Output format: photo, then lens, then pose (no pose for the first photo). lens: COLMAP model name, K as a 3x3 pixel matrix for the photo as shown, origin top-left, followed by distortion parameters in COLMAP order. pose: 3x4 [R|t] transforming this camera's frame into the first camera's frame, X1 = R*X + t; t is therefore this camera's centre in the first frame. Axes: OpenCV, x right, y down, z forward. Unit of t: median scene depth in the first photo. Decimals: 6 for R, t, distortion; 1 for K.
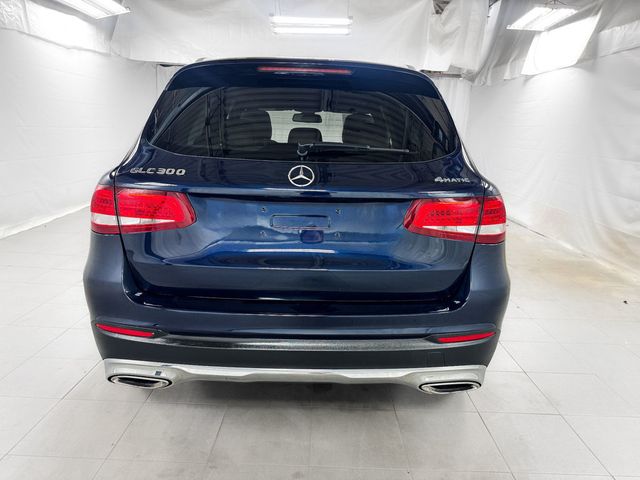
lens RADIAL K [[453.7, 0, 319.9], [0, 453.7, 239.1], [0, 0, 1]] dist [0.023654, -0.028738]
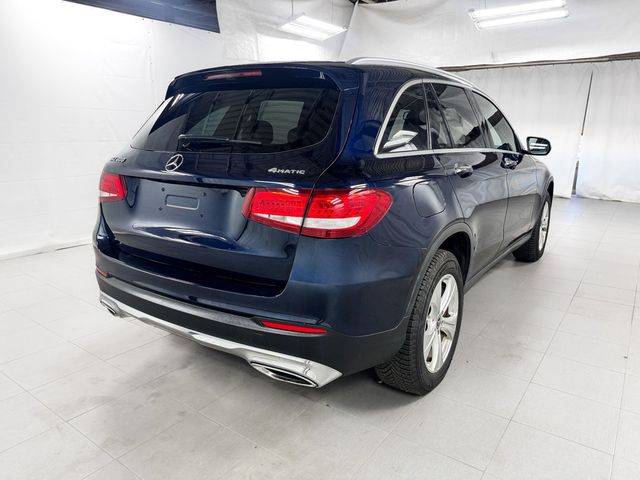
lens RADIAL K [[453.7, 0, 317.8], [0, 453.7, 238.6], [0, 0, 1]] dist [0.023654, -0.028738]
pose [[0.811779, 0.108981, -0.573705, 0.756116], [-0.114953, 0.993031, 0.025979, -0.010836], [0.572538, 0.044860, 0.818650, 0.168669]]
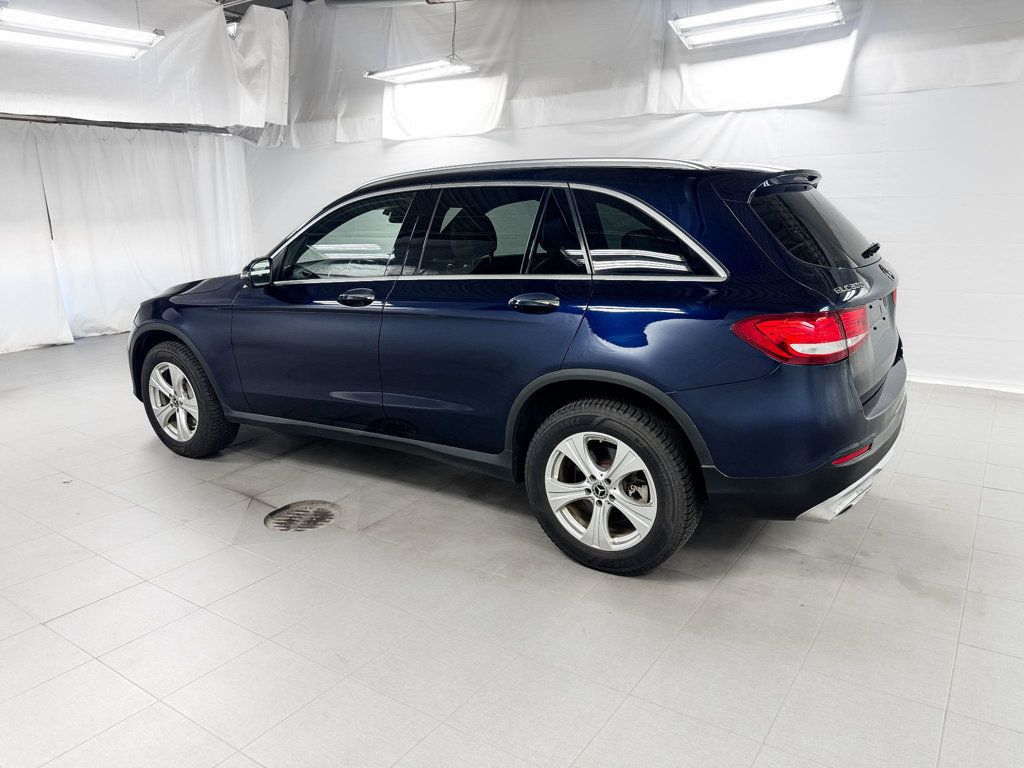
lens RADIAL K [[726.0, 0, 514.4], [0, 726.0, 387.6], [0, 0, 1]] dist [0.023654, -0.028738]
pose [[0.562621, -0.249106, 0.788292, -1.644020], [0.236102, 0.962226, 0.135560, -0.258034], [-0.792284, 0.109849, 0.600183, 0.499824]]
